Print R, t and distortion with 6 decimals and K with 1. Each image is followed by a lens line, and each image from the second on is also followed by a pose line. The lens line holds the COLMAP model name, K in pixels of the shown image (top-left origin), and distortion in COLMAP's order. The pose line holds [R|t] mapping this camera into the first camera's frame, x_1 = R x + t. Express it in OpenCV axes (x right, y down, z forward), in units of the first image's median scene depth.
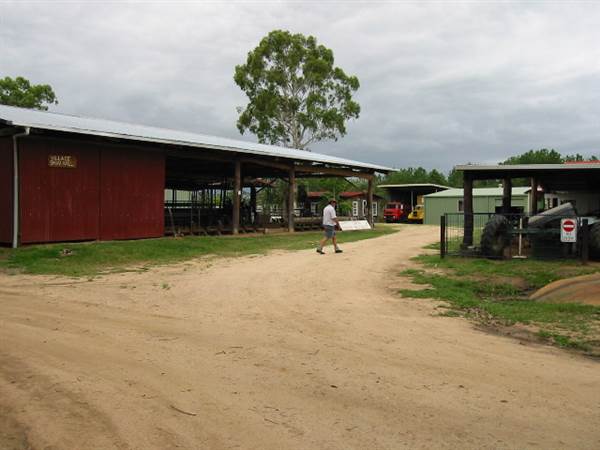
lens RADIAL K [[623.2, 0, 300.0], [0, 623.2, 225.0], [0, 0, 1]] dist [-0.066210, 0.019078]
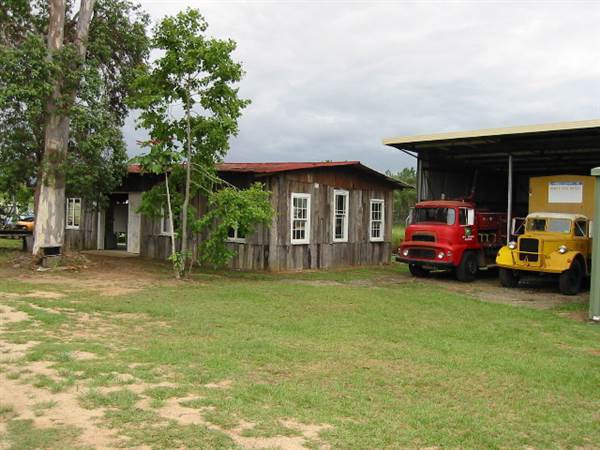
lens RADIAL K [[623.2, 0, 300.0], [0, 623.2, 225.0], [0, 0, 1]] dist [-0.066210, 0.019078]
pose [[0.998764, 0.038194, 0.031809, 0.083457], [-0.038246, 0.999268, 0.001020, -0.023684], [-0.031747, -0.002235, 0.999493, 0.740407]]
